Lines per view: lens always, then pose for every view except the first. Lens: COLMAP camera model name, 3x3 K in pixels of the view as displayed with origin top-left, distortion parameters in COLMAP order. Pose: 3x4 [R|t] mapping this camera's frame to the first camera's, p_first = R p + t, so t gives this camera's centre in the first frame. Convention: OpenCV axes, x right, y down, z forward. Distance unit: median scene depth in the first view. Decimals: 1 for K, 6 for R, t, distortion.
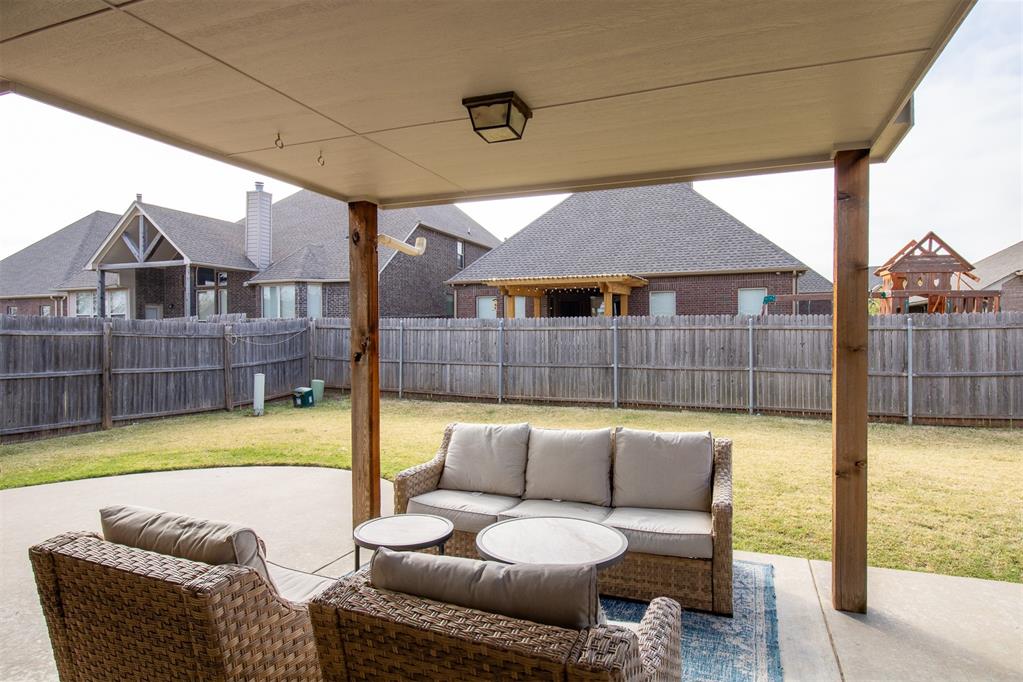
lens RADIAL K [[597.1, 0, 516.2], [0, 597.1, 338.8], [0, 0, 1]] dist [0.001264, -0.013699]
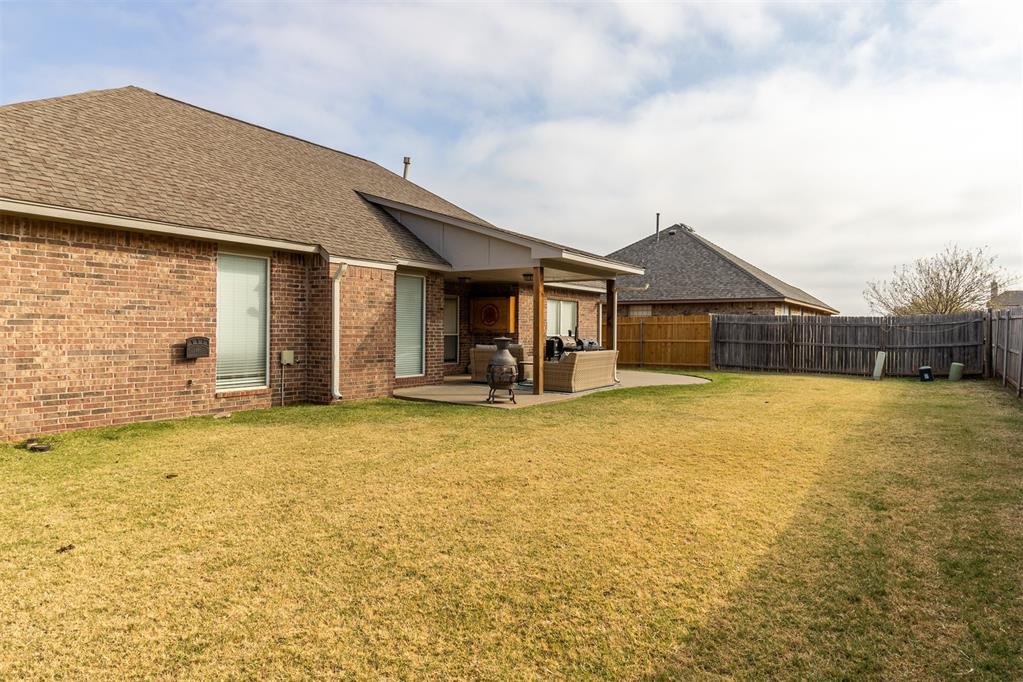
lens RADIAL K [[597.1, 0, 516.2], [0, 597.1, 338.8], [0, 0, 1]] dist [0.001264, -0.013699]
pose [[-0.223000, 0.015409, -0.974697, 1.525006], [-0.013079, 0.999738, 0.018798, 0.017078], [0.974731, 0.016940, -0.222740, 0.601358]]
